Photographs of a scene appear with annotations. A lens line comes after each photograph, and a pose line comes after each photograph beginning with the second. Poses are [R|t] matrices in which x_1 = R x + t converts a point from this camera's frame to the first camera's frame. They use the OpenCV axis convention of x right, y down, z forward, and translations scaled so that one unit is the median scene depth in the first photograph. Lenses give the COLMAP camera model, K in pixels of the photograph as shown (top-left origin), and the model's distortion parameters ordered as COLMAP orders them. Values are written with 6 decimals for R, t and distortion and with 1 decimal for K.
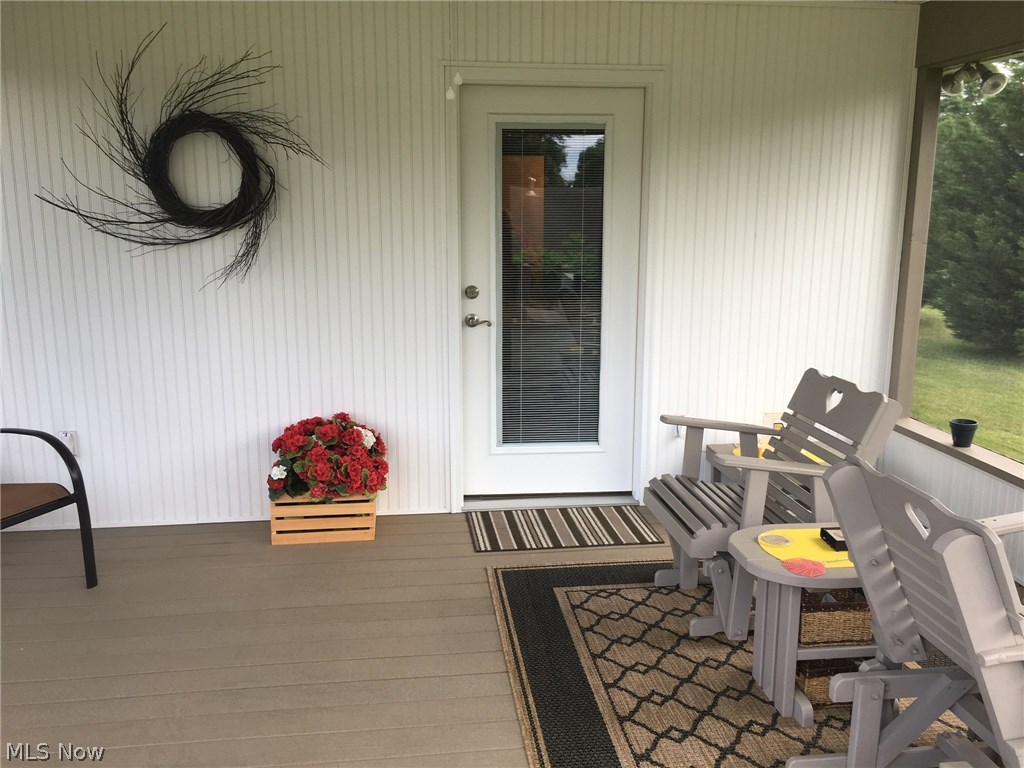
lens RADIAL K [[880.6, 0, 512.0], [0, 880.6, 384.0], [0, 0, 1]] dist [0.057976, -0.023905]
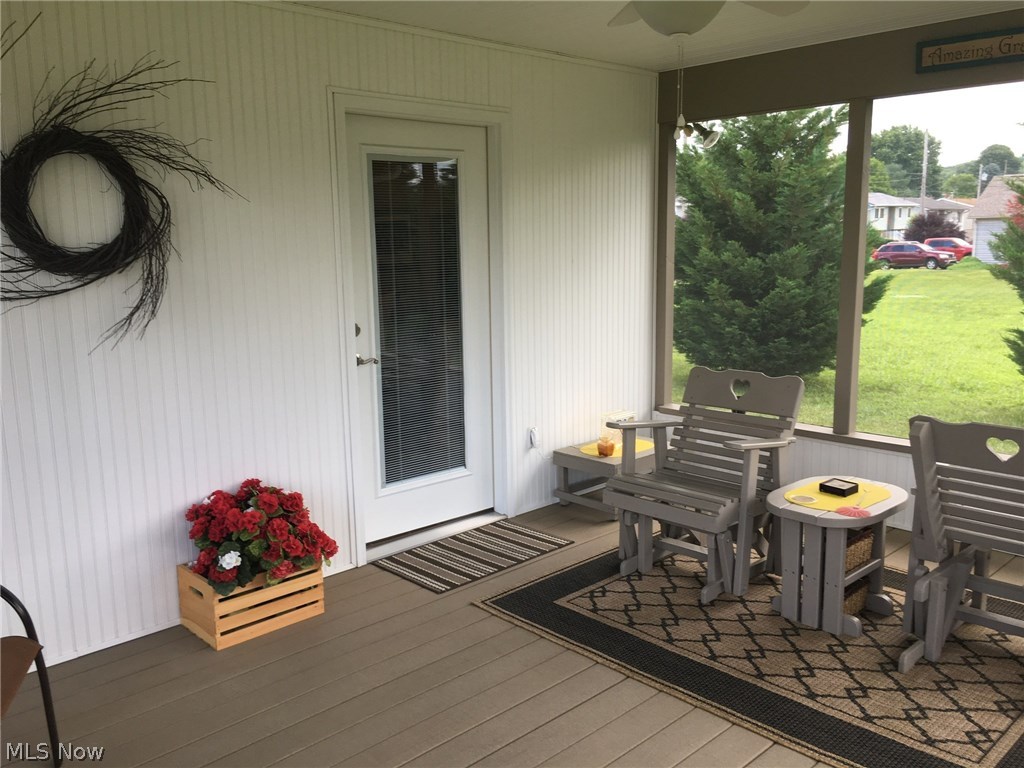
lens RADIAL K [[880.6, 0, 512.0], [0, 880.6, 384.0], [0, 0, 1]] dist [0.057976, -0.023905]
pose [[0.802999, -0.117712, 0.584240, -0.510842], [0.137153, 0.990488, 0.011054, -0.036971], [-0.579984, 0.071253, 0.811506, 0.149512]]
